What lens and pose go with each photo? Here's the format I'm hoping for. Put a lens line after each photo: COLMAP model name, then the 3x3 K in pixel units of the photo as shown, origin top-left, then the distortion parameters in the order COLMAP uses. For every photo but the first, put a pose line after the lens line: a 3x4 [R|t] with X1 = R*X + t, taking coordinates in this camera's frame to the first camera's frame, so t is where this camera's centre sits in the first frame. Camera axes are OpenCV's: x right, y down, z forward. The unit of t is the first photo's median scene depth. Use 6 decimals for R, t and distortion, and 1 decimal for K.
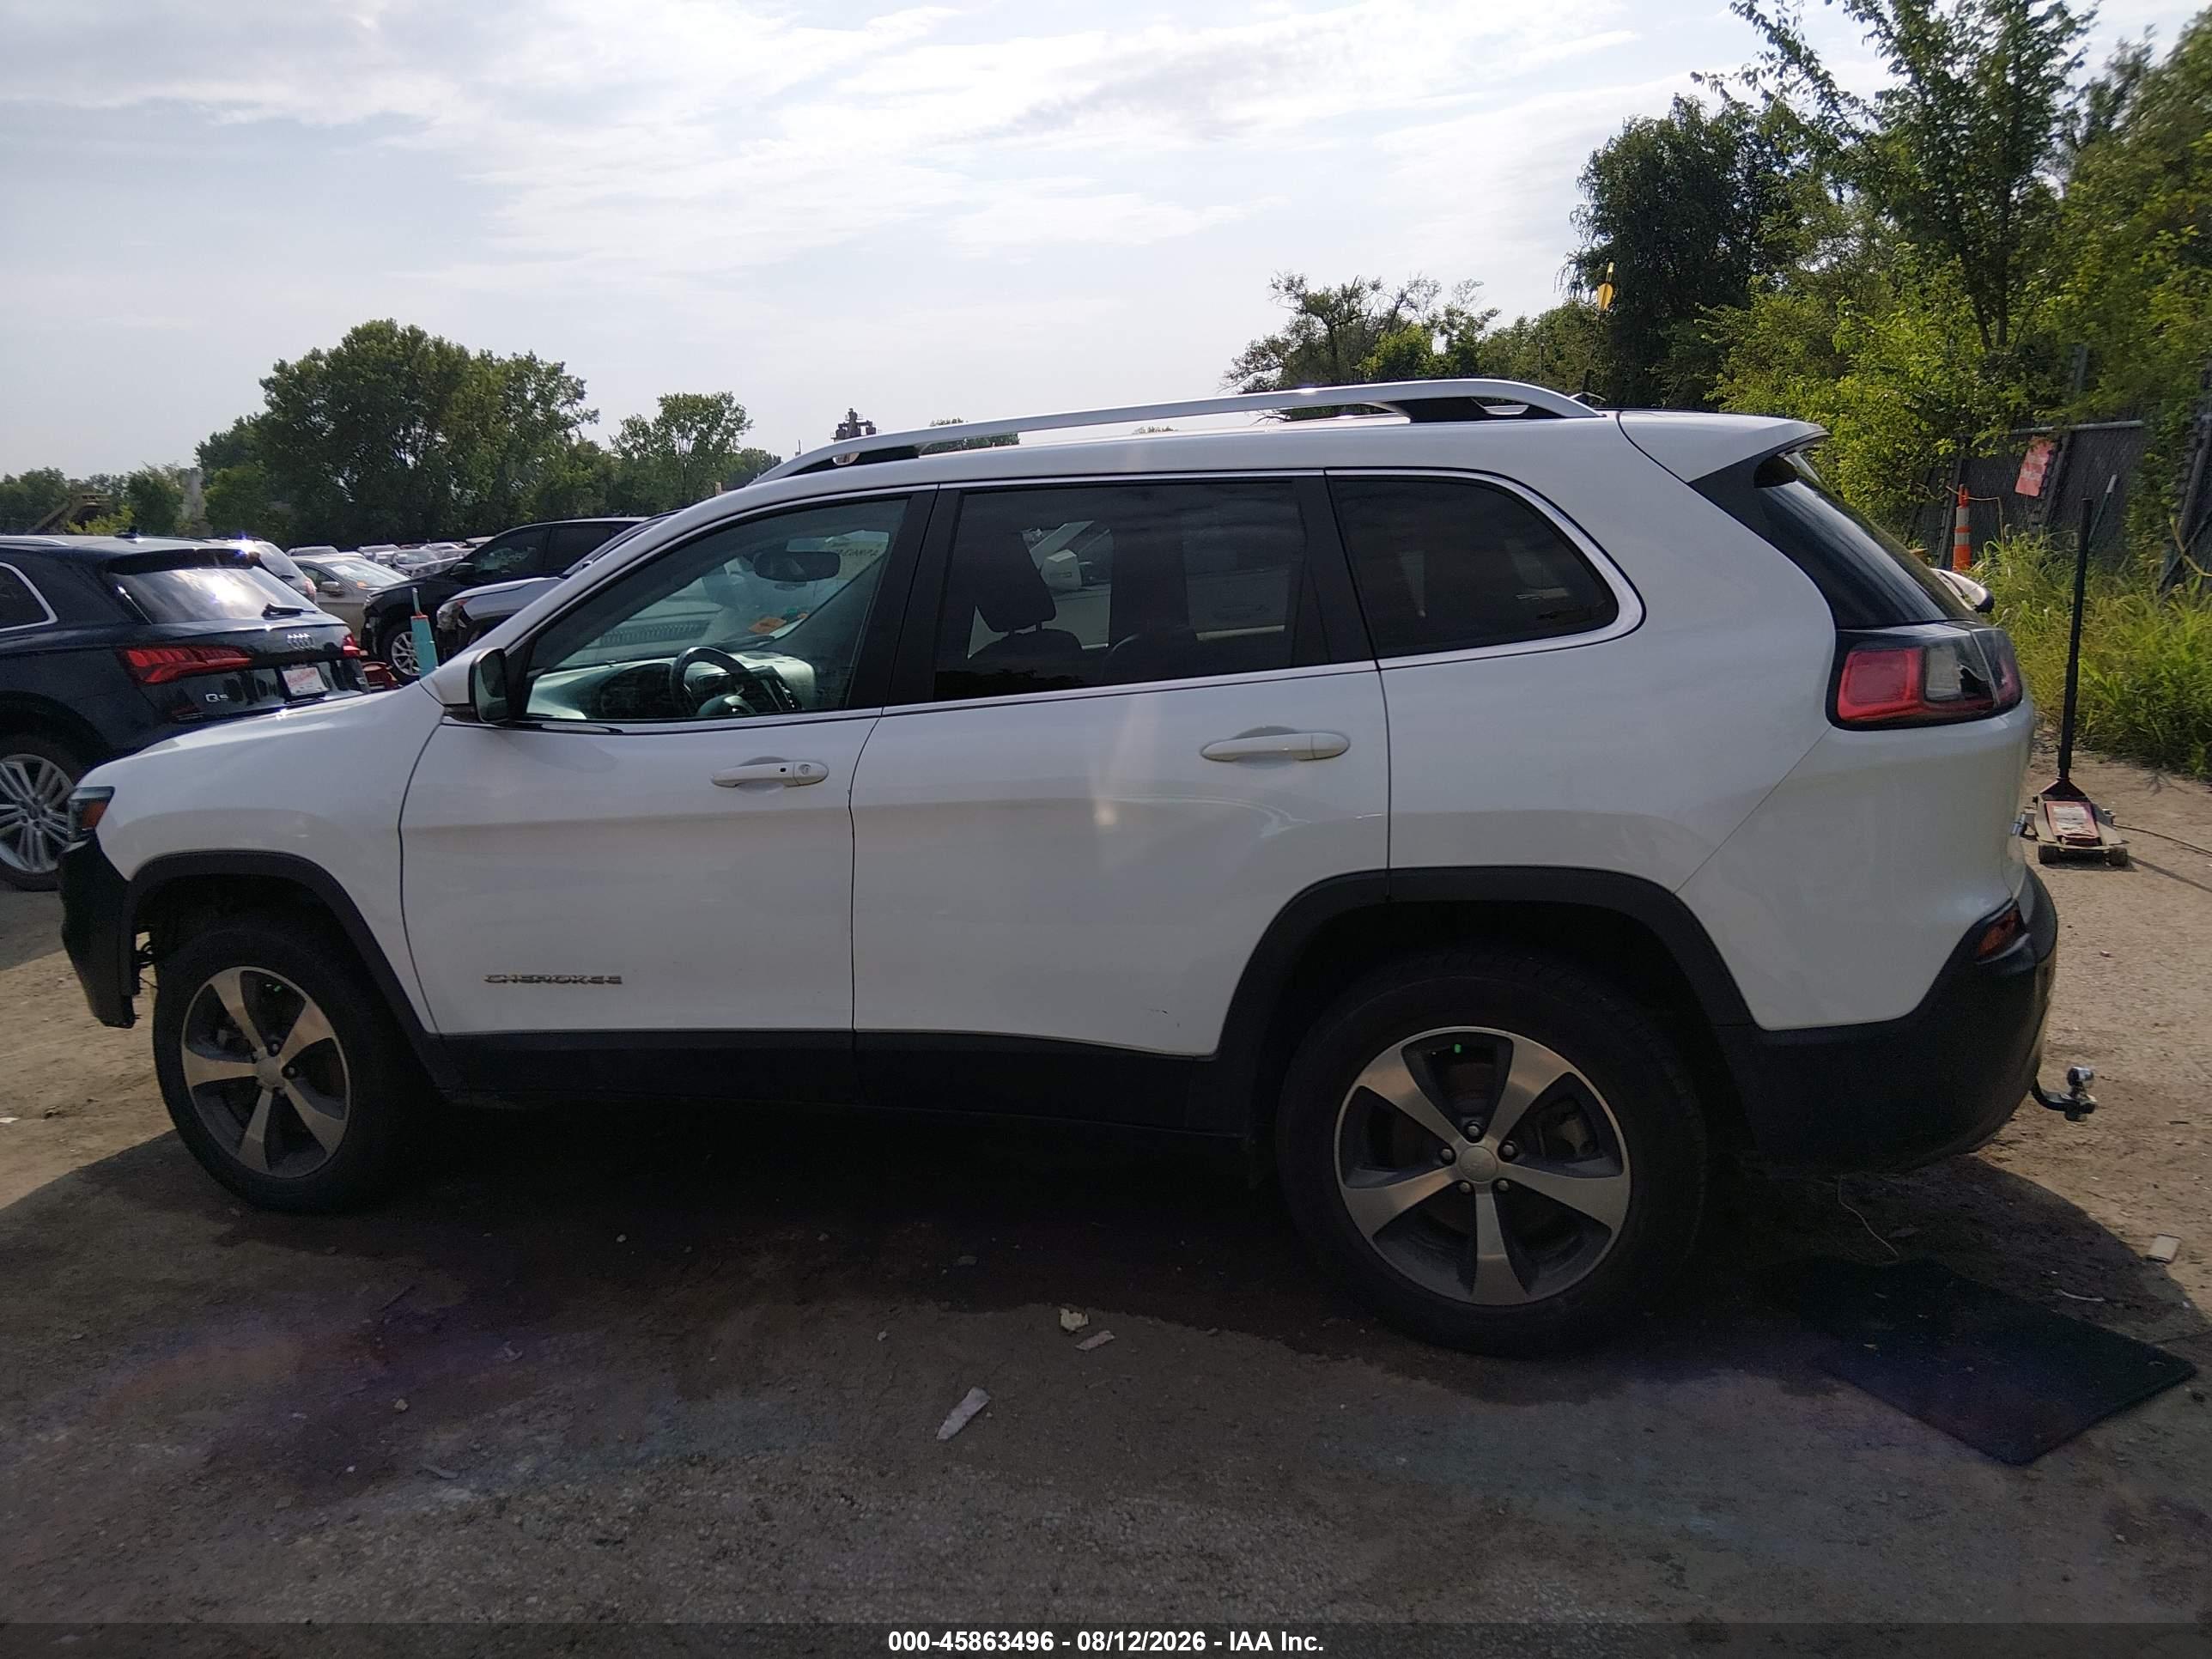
lens RADIAL K [[1732.5, 0, 1106.0], [0, 1732.5, 829.5], [0, 0, 1]] dist [0.039489, -0.078492]
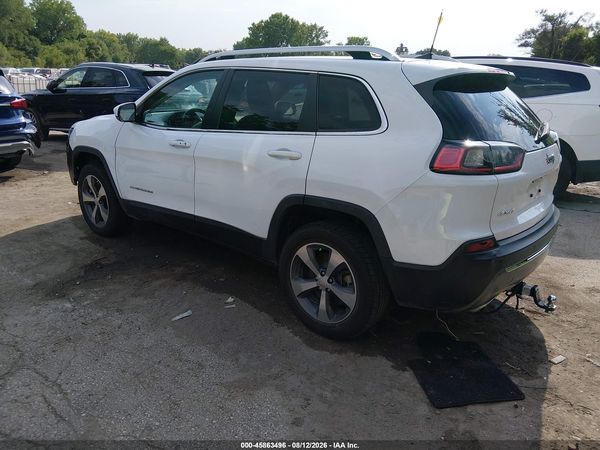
lens RADIAL K [[469.9, 0, 300.0], [0, 469.9, 225.0], [0, 0, 1]] dist [0.039489, -0.078492]
pose [[0.933292, 0.176164, -0.312941, 0.388071], [-0.133603, 0.979189, 0.152769, -0.049616], [0.333341, -0.100769, 0.937406, 0.102947]]
